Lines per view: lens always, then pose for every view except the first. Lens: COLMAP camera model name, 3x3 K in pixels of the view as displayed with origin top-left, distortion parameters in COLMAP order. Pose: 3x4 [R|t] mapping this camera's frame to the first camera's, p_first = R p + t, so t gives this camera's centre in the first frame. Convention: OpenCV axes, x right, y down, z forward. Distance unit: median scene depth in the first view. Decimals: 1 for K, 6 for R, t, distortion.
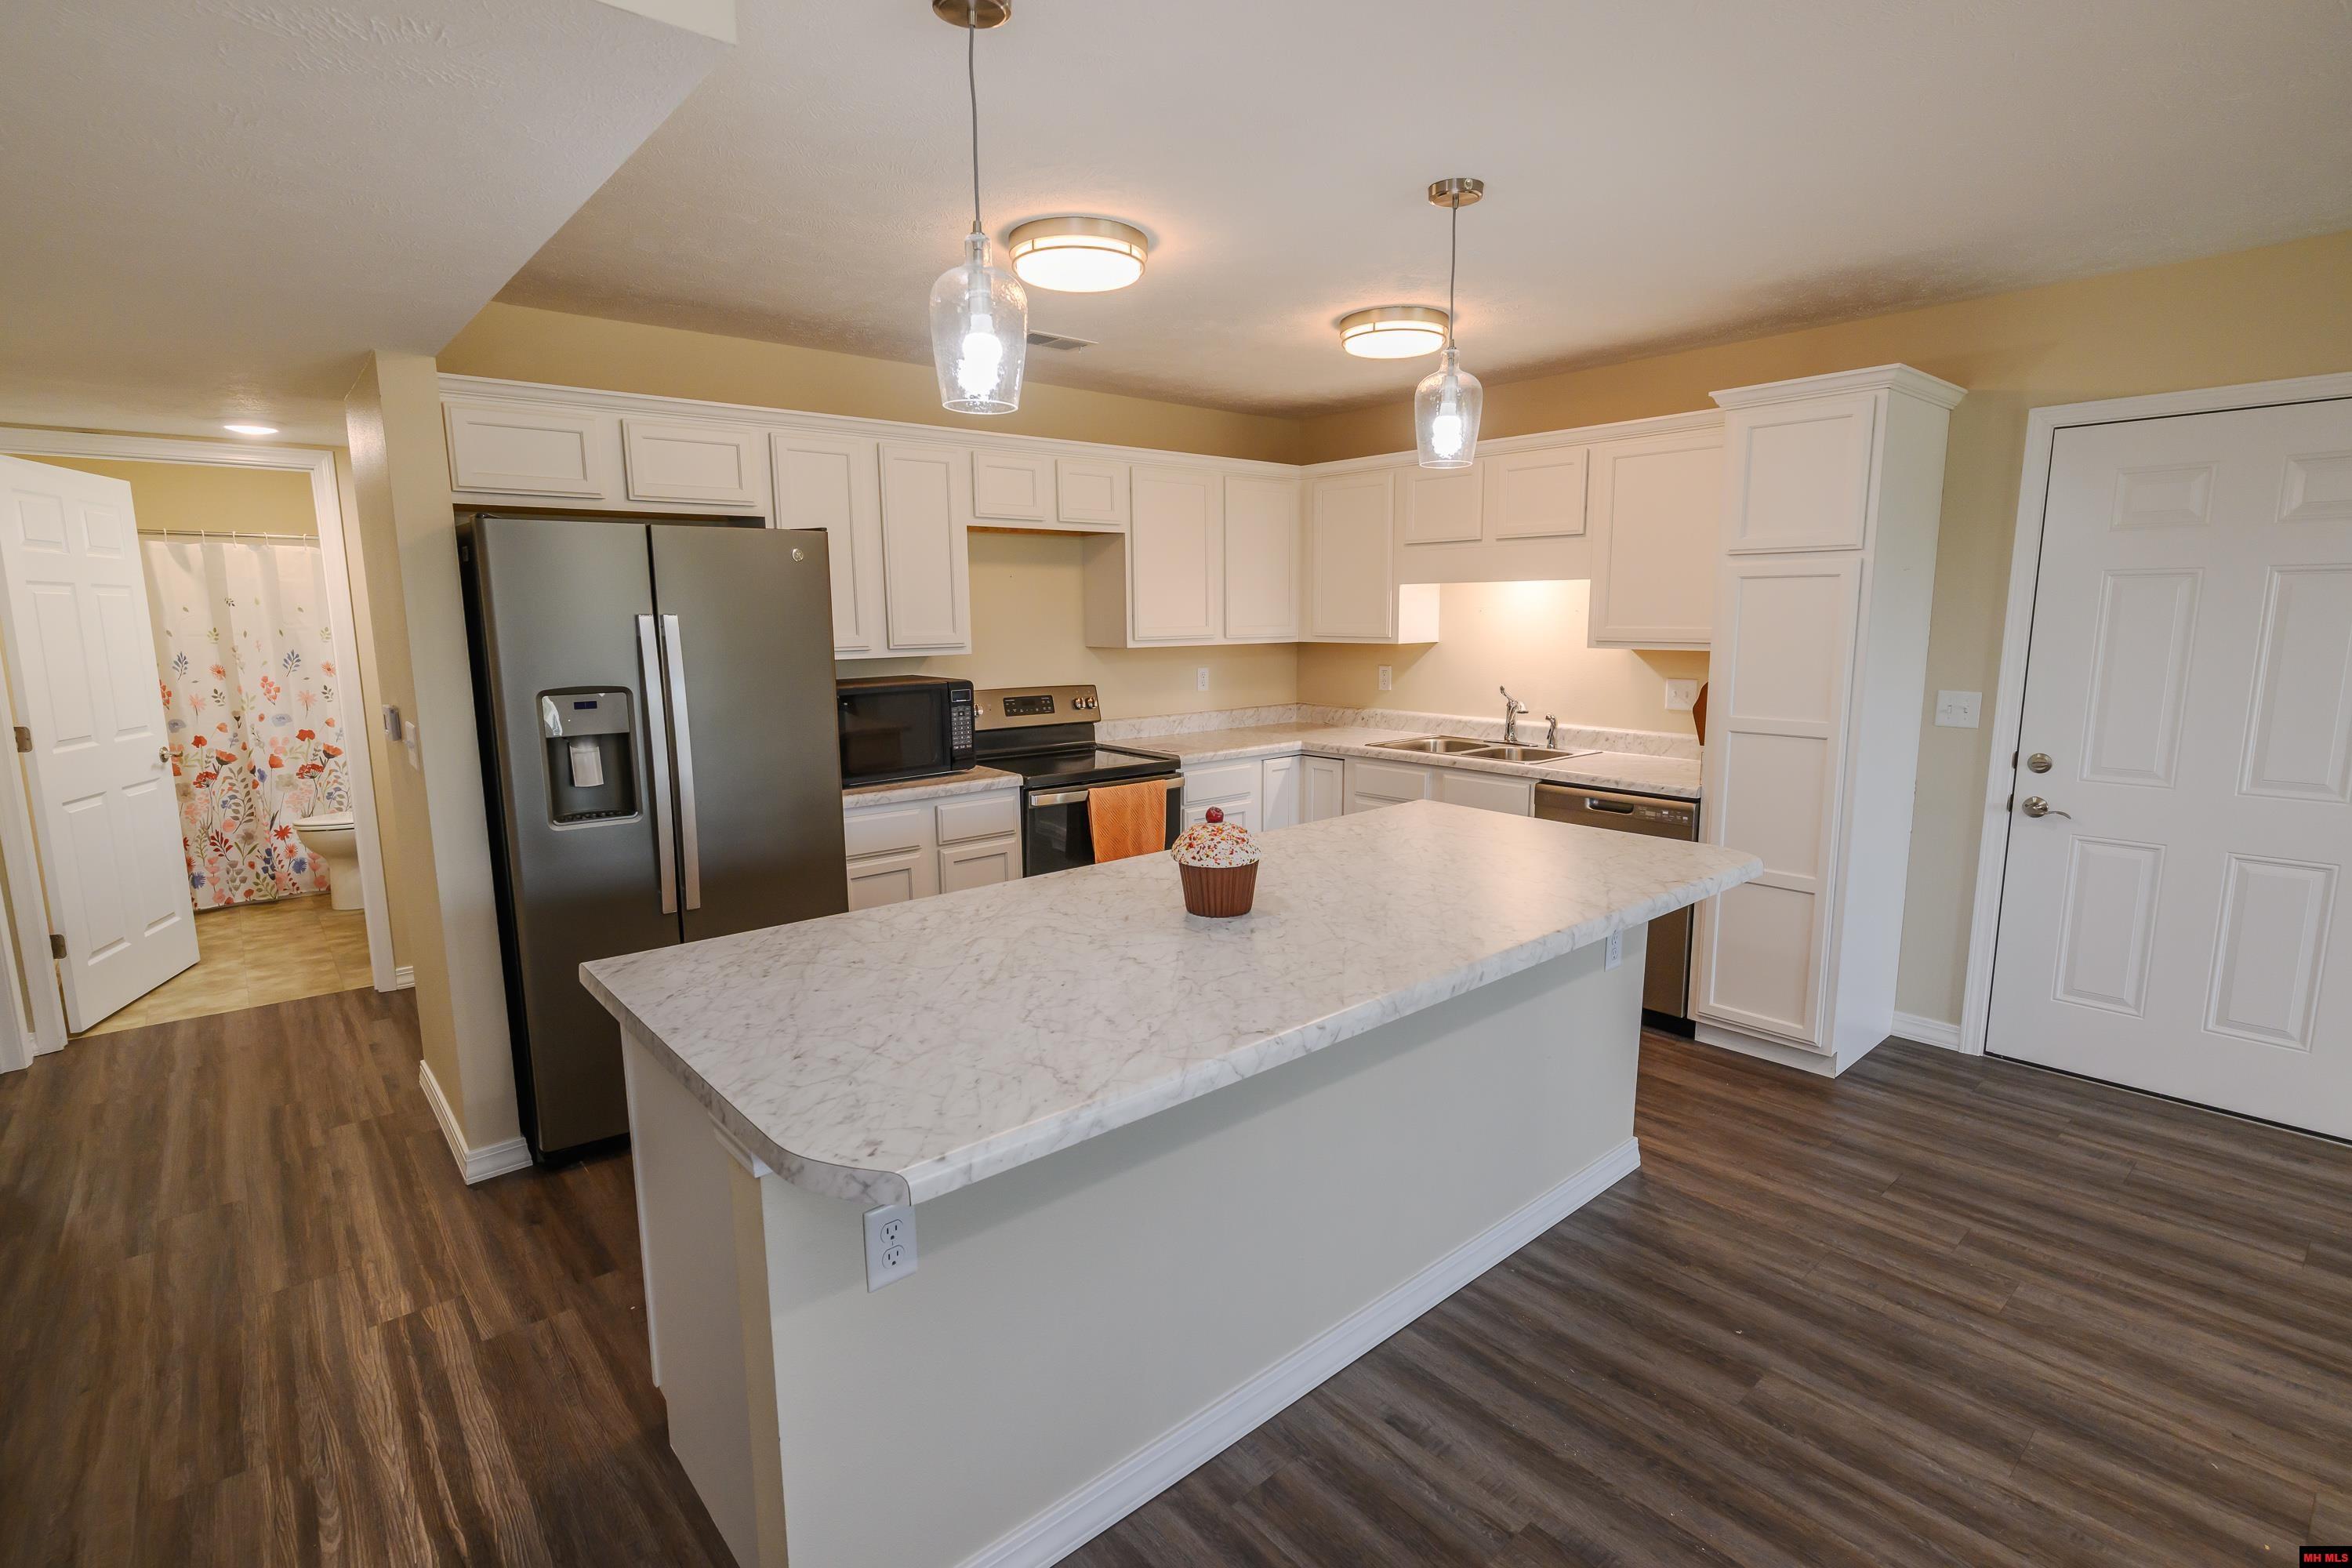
lens RADIAL K [[1122.8, 0, 1159.0], [0, 1122.8, 782.8], [0, 0, 1]] dist [-0.002399, 0.003058]
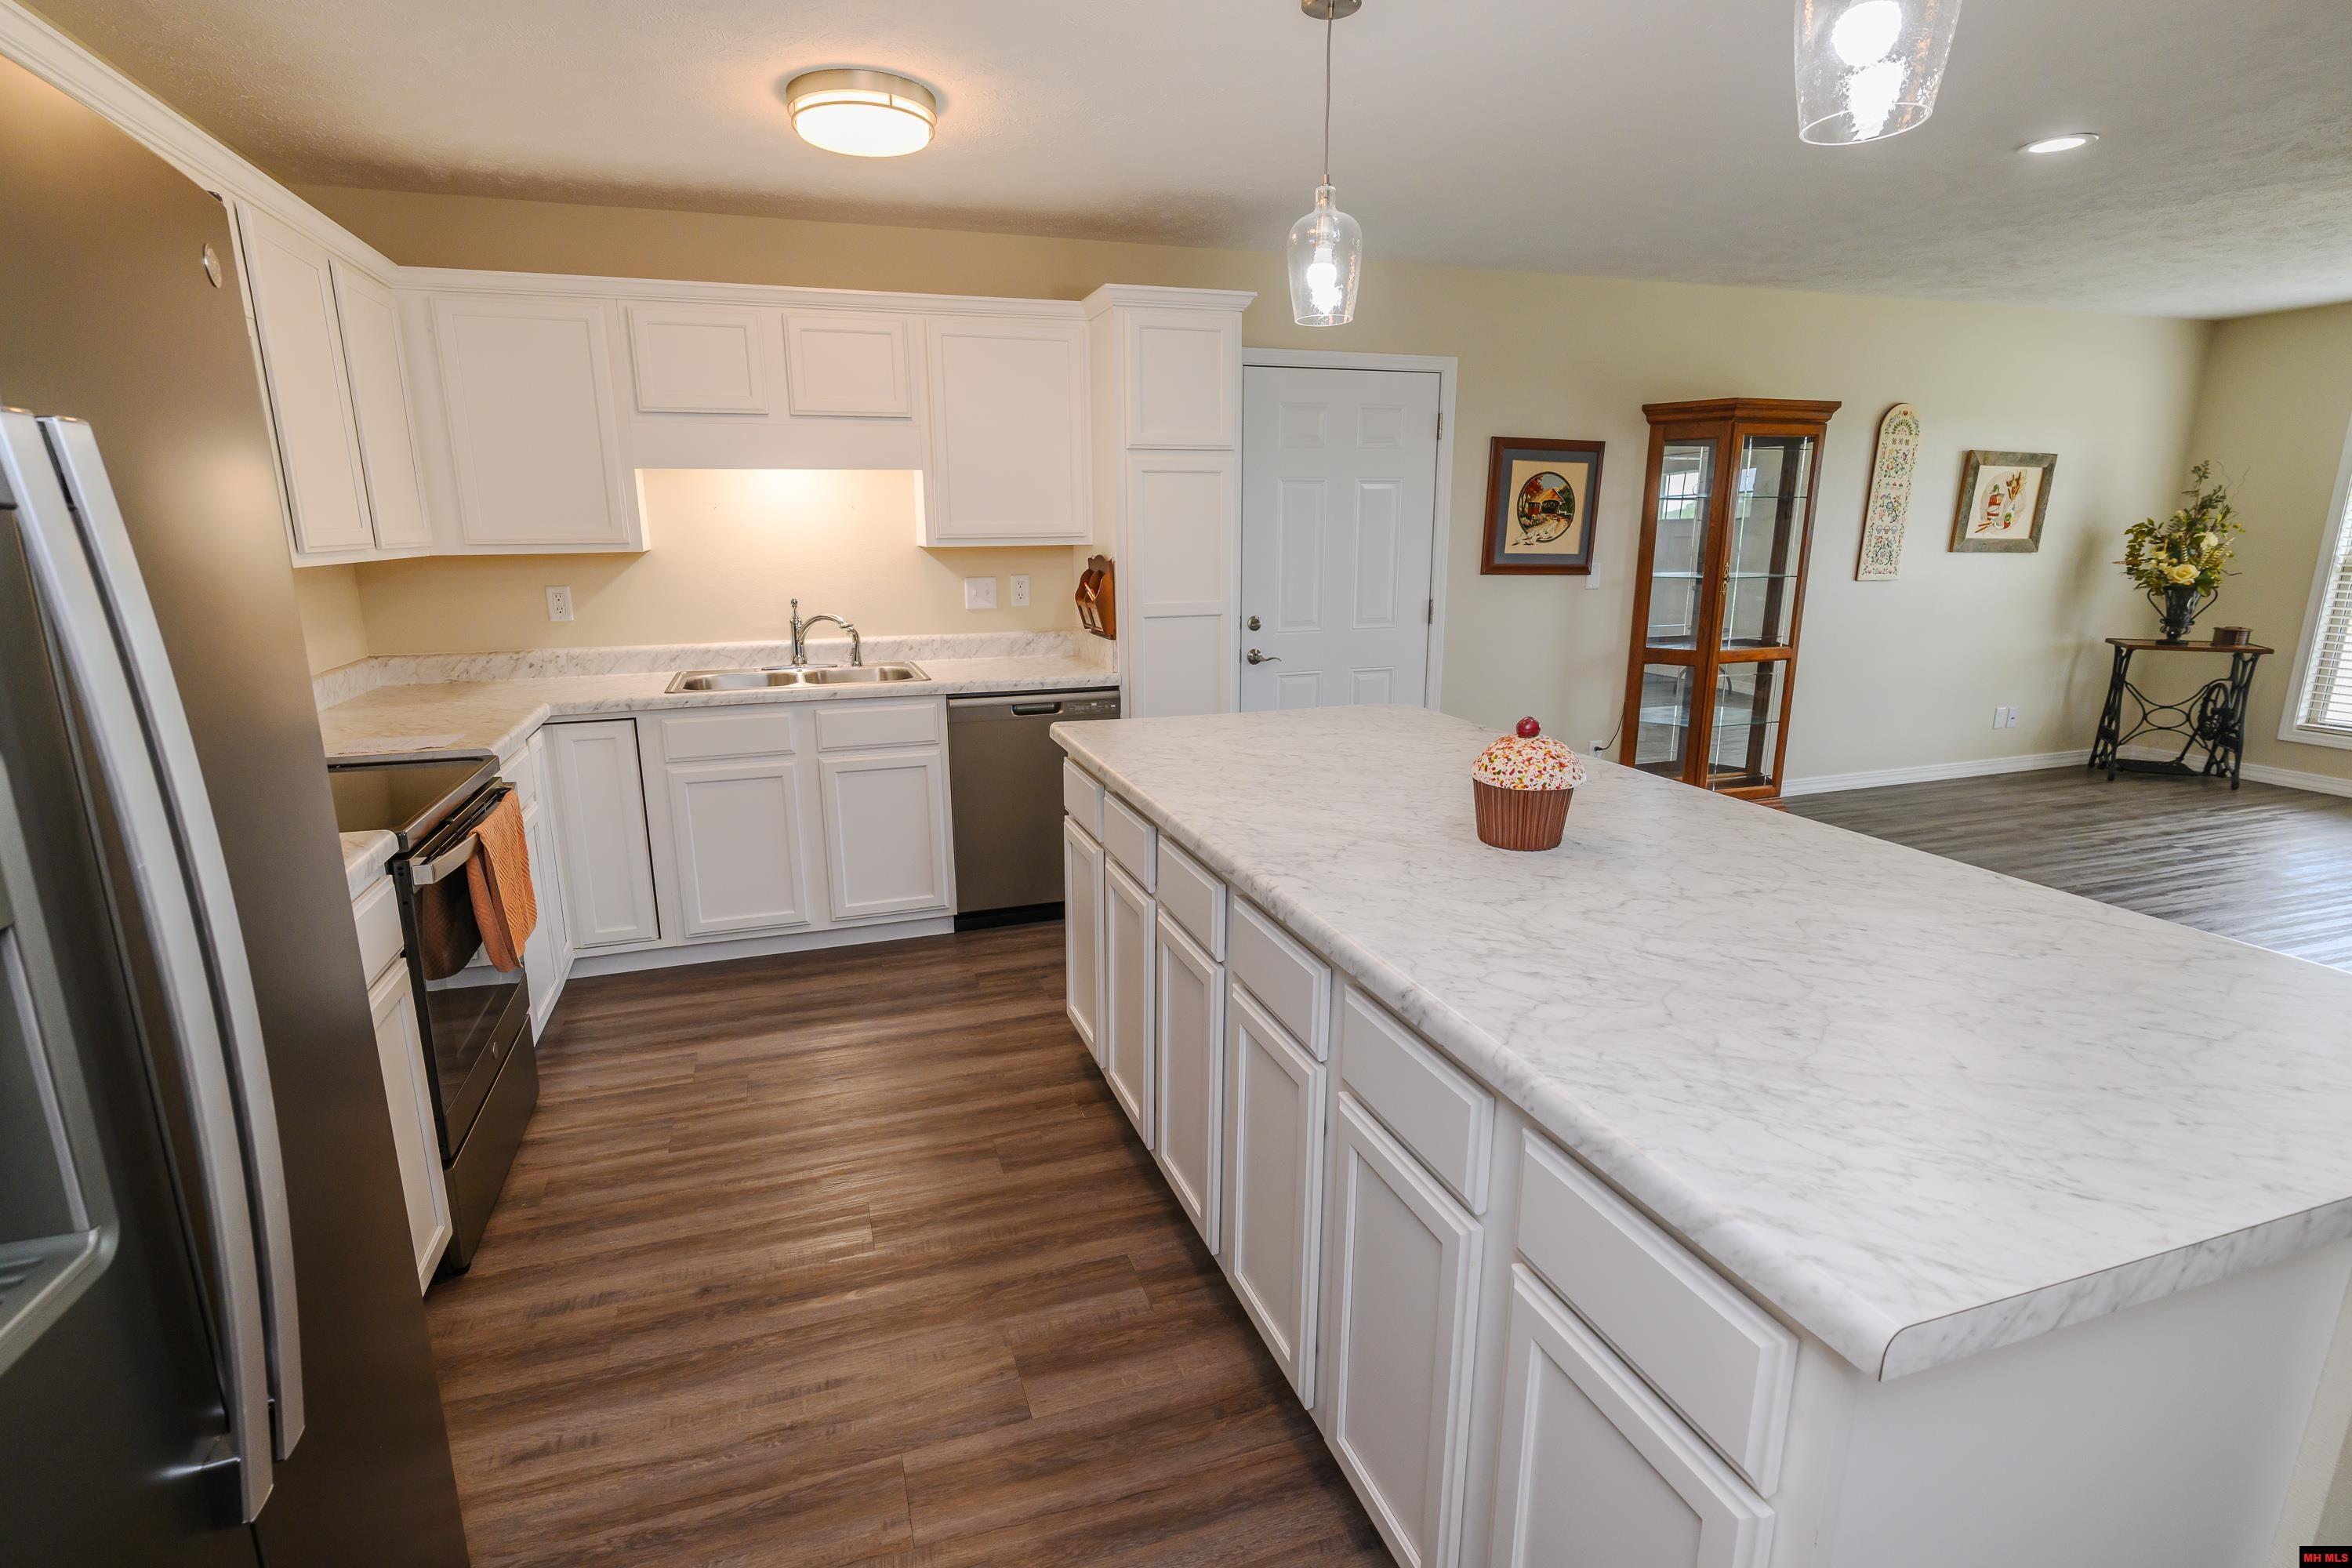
lens RADIAL K [[1122.8, 0, 1160.3], [0, 1122.8, 792.7], [0, 0, 1]] dist [-0.002399, 0.003058]
pose [[0.360591, -0.208399, 0.909145, -0.678961], [0.142442, 0.975590, 0.167133, -0.085020], [-0.921783, 0.069234, 0.381474, 0.798279]]
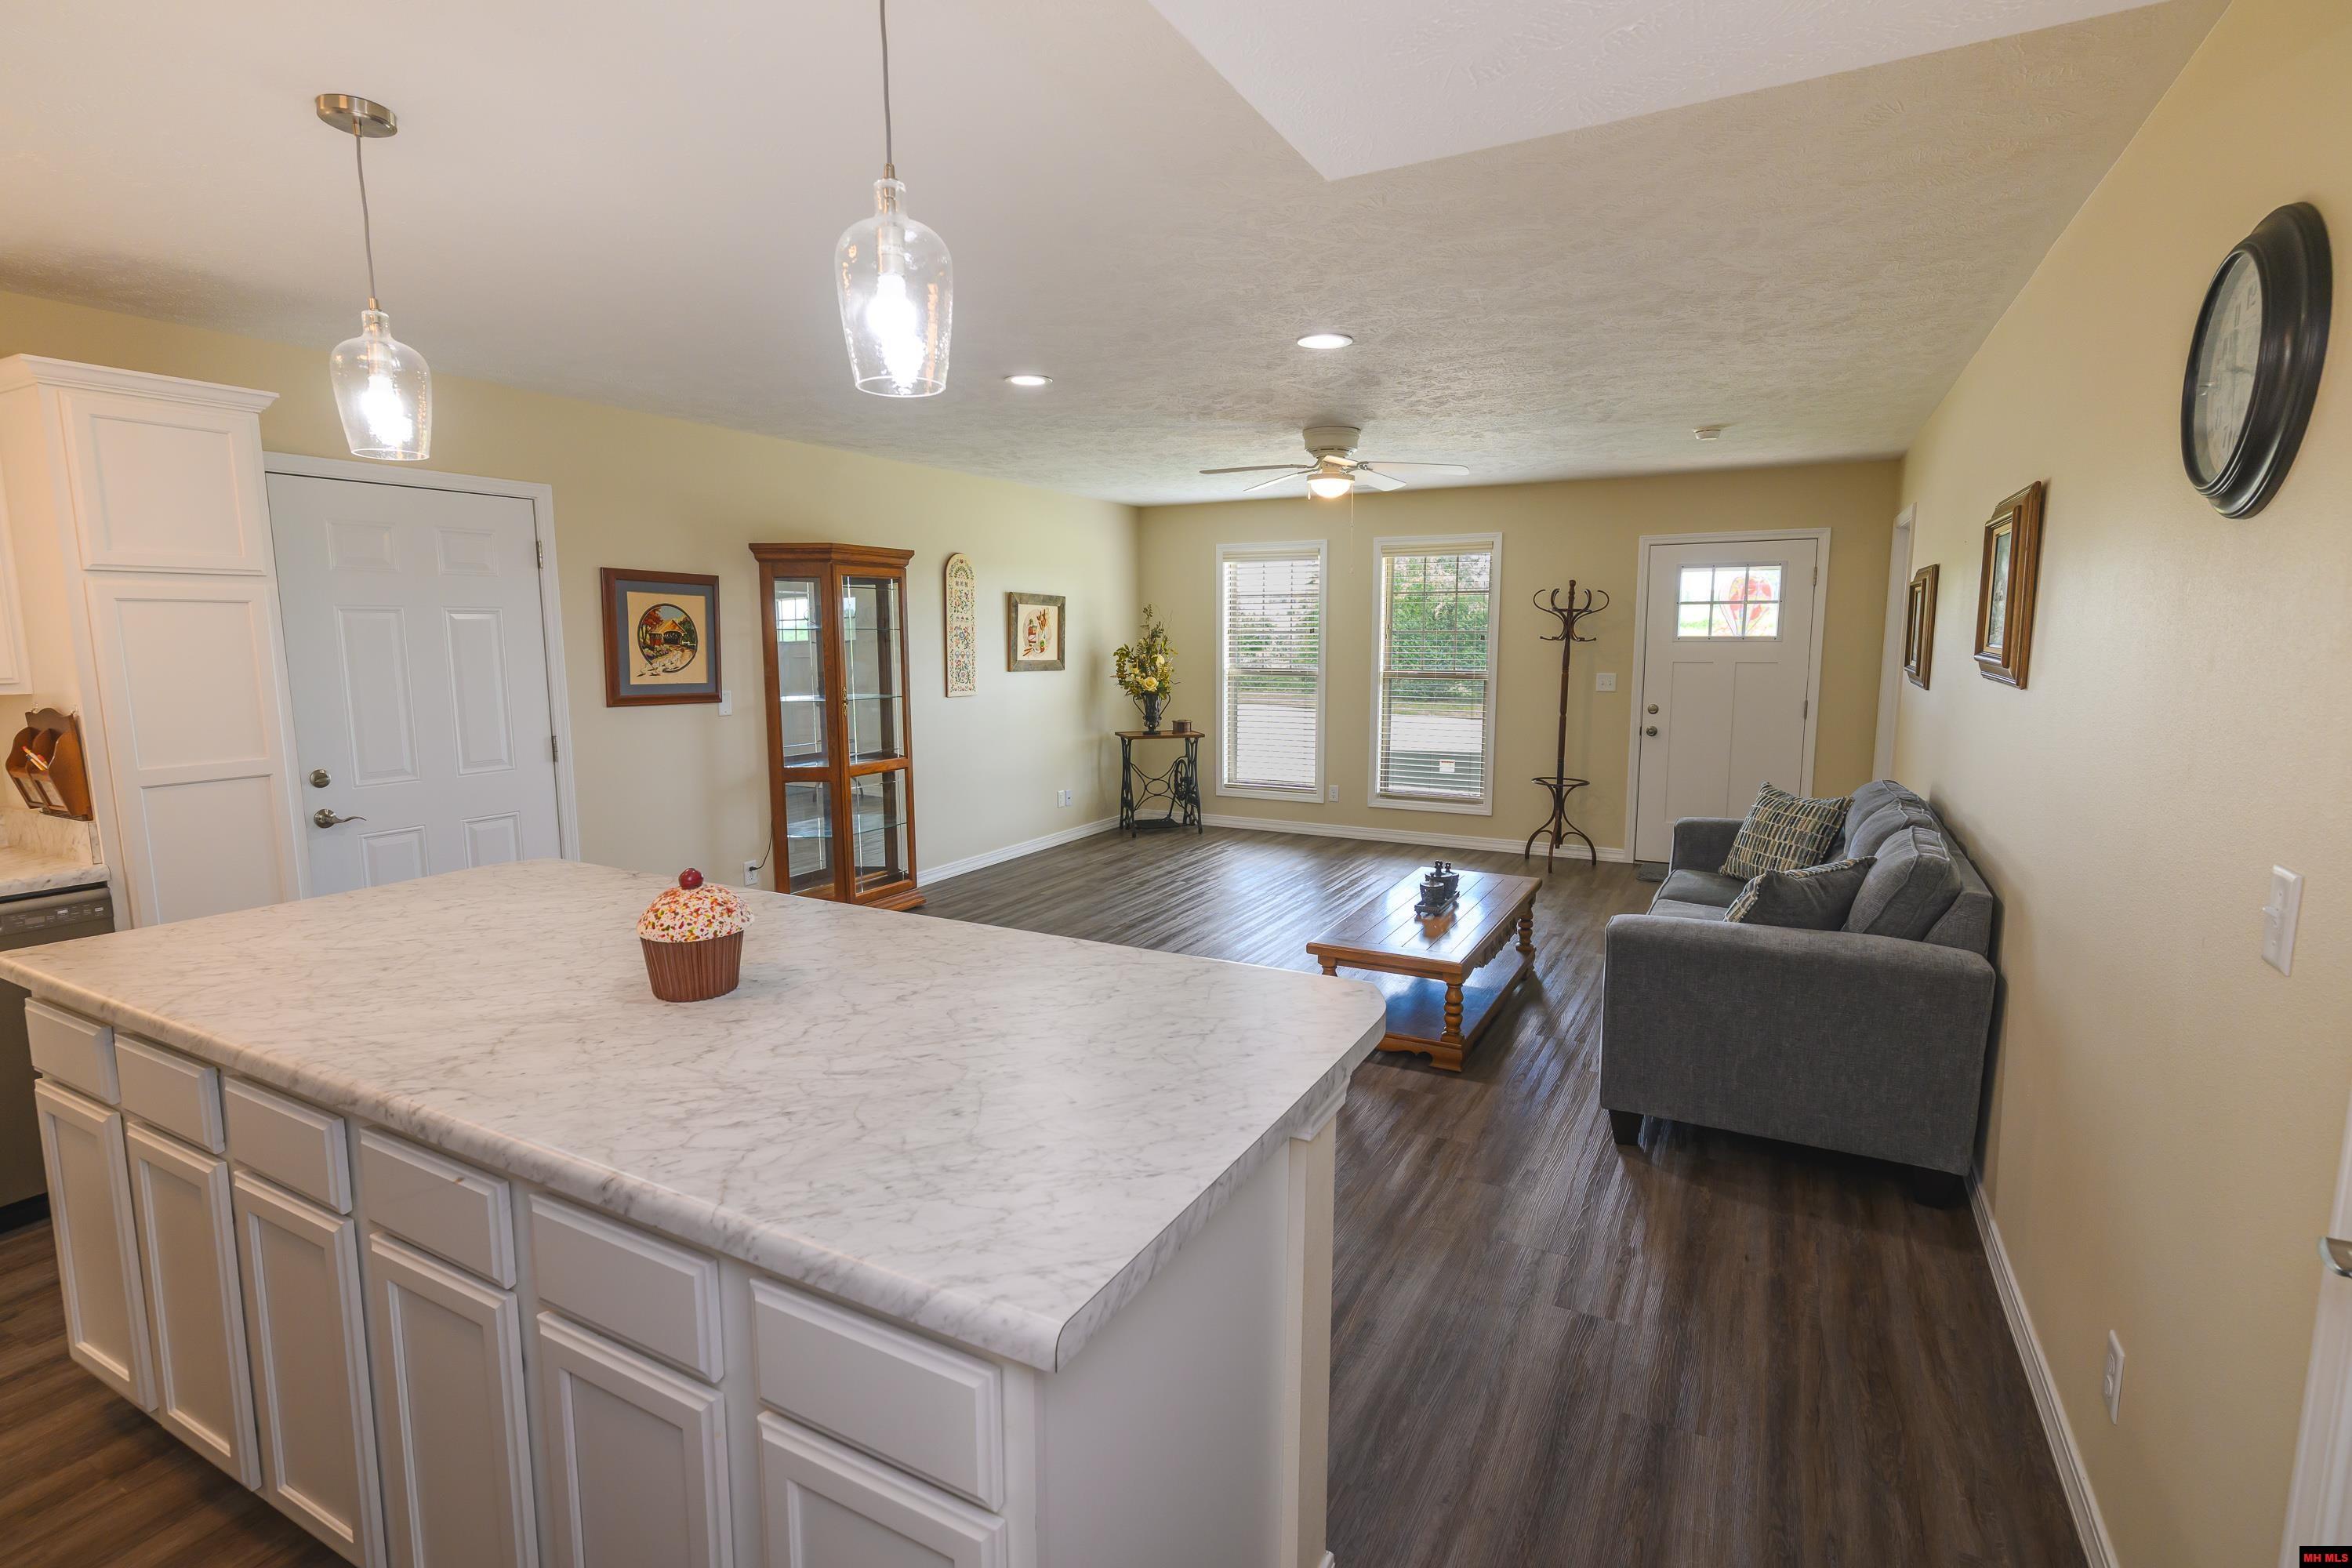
lens RADIAL K [[1122.8, 0, 1189.0], [0, 1122.8, 770.2], [0, 0, 1]] dist [-0.002399, 0.003058]
pose [[-0.381531, -0.108244, 0.917996, -0.724991], [0.145179, 0.973777, 0.175159, -0.121436], [-0.912884, 0.200102, -0.355812, 0.801580]]
